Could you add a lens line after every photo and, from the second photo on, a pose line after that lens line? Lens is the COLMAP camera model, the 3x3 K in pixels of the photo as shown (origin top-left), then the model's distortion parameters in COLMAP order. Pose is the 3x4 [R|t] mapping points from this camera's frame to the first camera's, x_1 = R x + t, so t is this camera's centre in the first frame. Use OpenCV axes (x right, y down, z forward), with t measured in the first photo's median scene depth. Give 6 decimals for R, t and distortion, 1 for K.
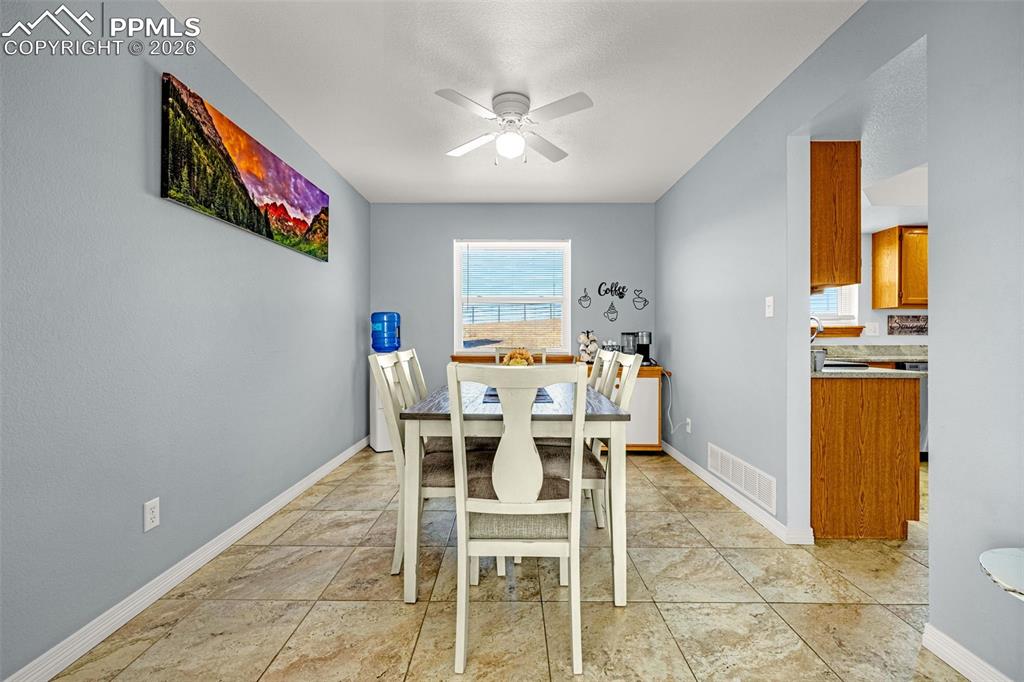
lens RADIAL K [[434.6, 0, 502.6], [0, 434.6, 342.1], [0, 0, 1]] dist [0.001819, -0.001164]
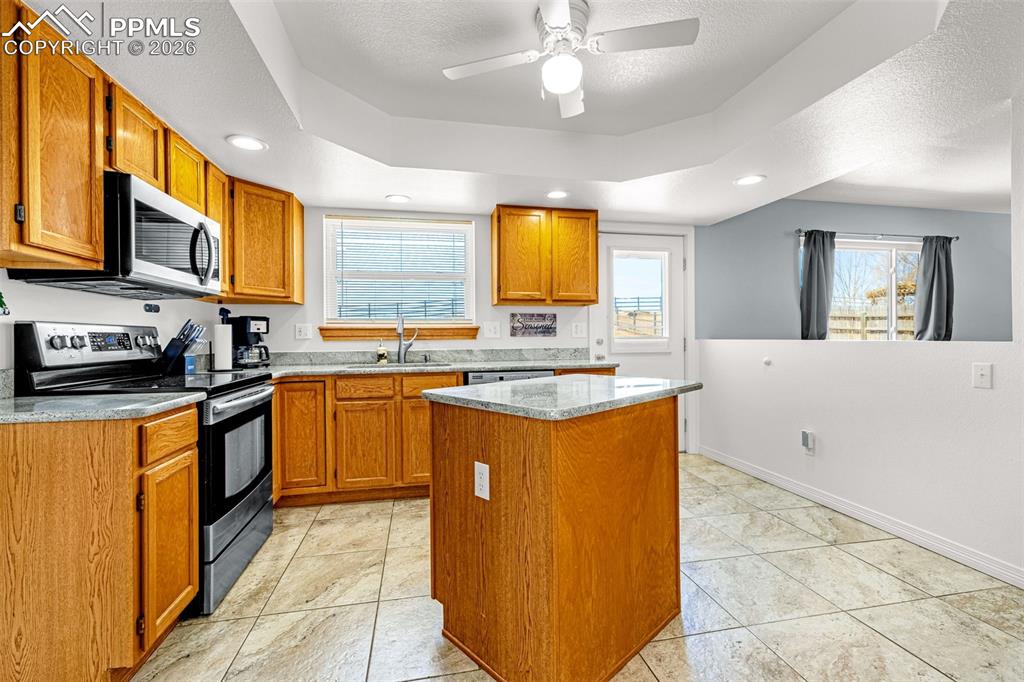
lens RADIAL K [[434.6, 0, 500.7], [0, 434.6, 340.1], [0, 0, 1]] dist [0.001819, -0.001164]
pose [[0.977899, -0.009592, 0.208860, 0.745395], [0.010305, 0.999944, -0.002324, -0.008272], [-0.208826, 0.004425, 0.977943, 0.188604]]
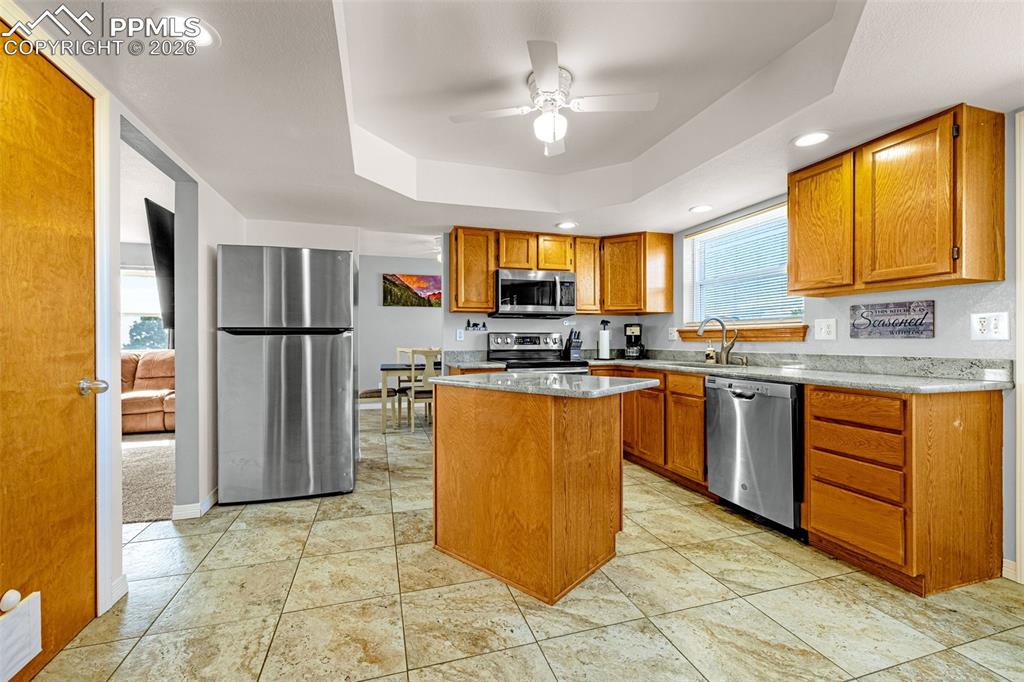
lens RADIAL K [[434.6, 0, 518.3], [0, 434.6, 343.0], [0, 0, 1]] dist [0.001819, -0.001164]
pose [[0.315412, 0.004927, -0.948942, 1.418935], [-0.005081, 0.999981, 0.003503, -0.009901], [0.948941, 0.003717, 0.315431, 0.400048]]
